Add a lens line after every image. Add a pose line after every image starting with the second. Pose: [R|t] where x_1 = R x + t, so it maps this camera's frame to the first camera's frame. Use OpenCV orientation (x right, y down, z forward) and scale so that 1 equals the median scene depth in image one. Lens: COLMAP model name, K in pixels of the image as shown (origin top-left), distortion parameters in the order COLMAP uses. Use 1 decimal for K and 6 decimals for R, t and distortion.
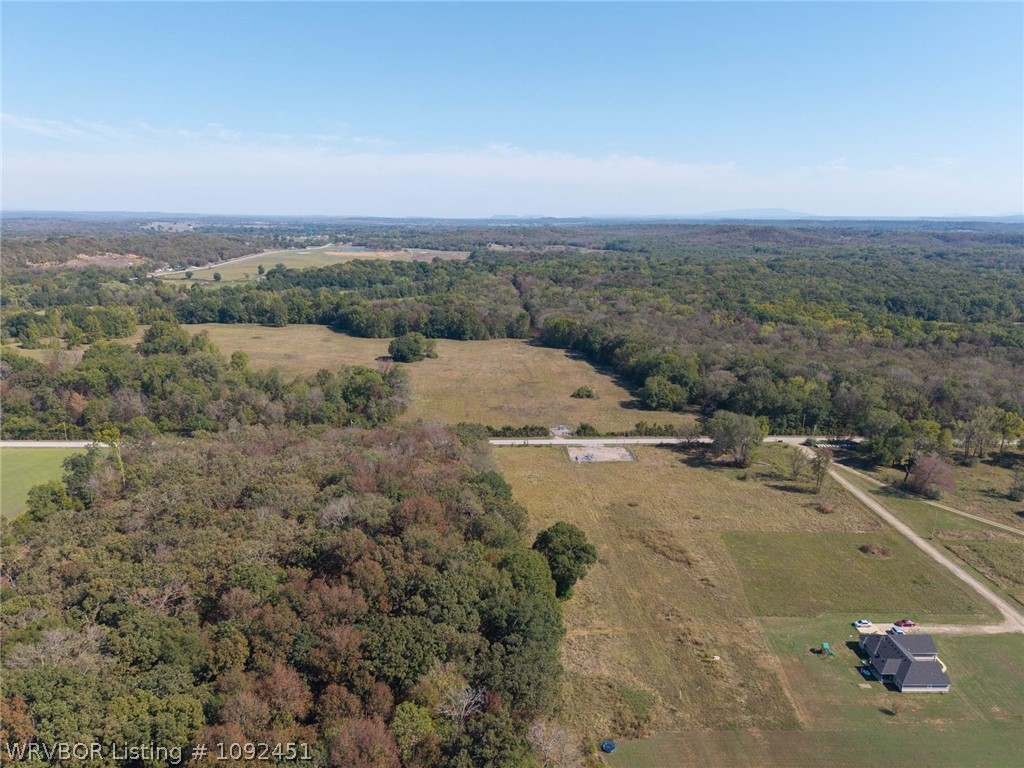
lens RADIAL K [[701.8, 0, 516.2], [0, 701.8, 430.4], [0, 0, 1]] dist [0.062316, -0.076085]
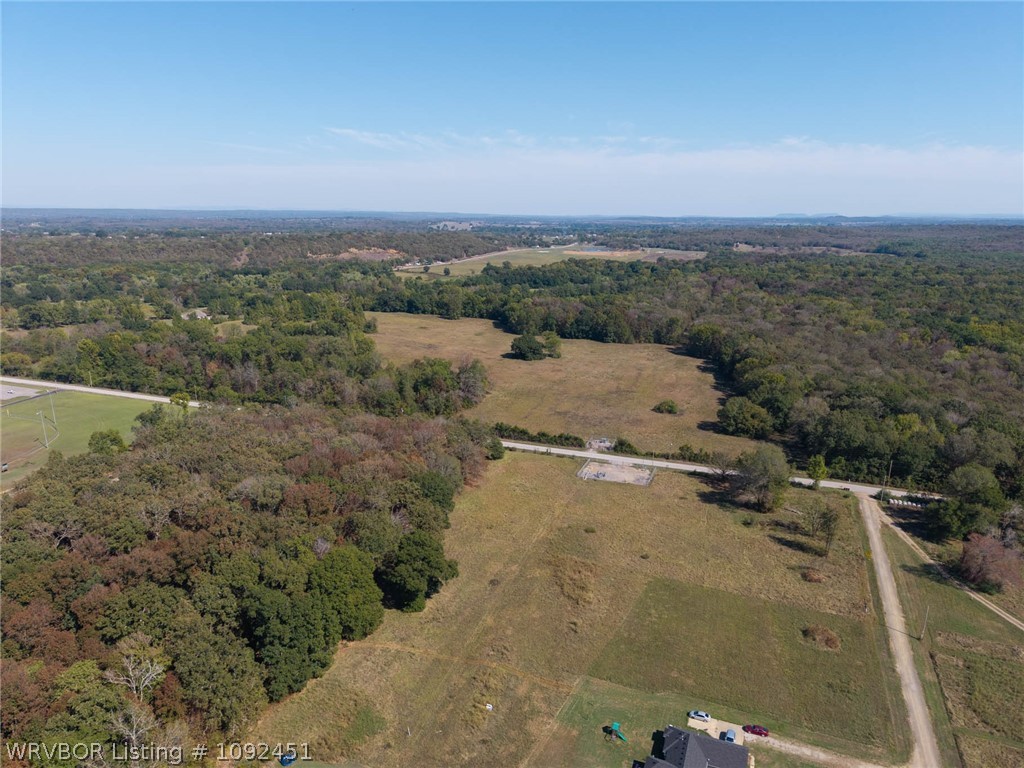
lens RADIAL K [[701.8, 0, 516.2], [0, 701.8, 430.4], [0, 0, 1]] dist [0.062316, -0.076085]
pose [[0.919425, 0.116428, -0.375636, 0.195453], [-0.116274, 0.992947, 0.023164, -0.016222], [0.375683, 0.022379, 0.926478, 0.056129]]
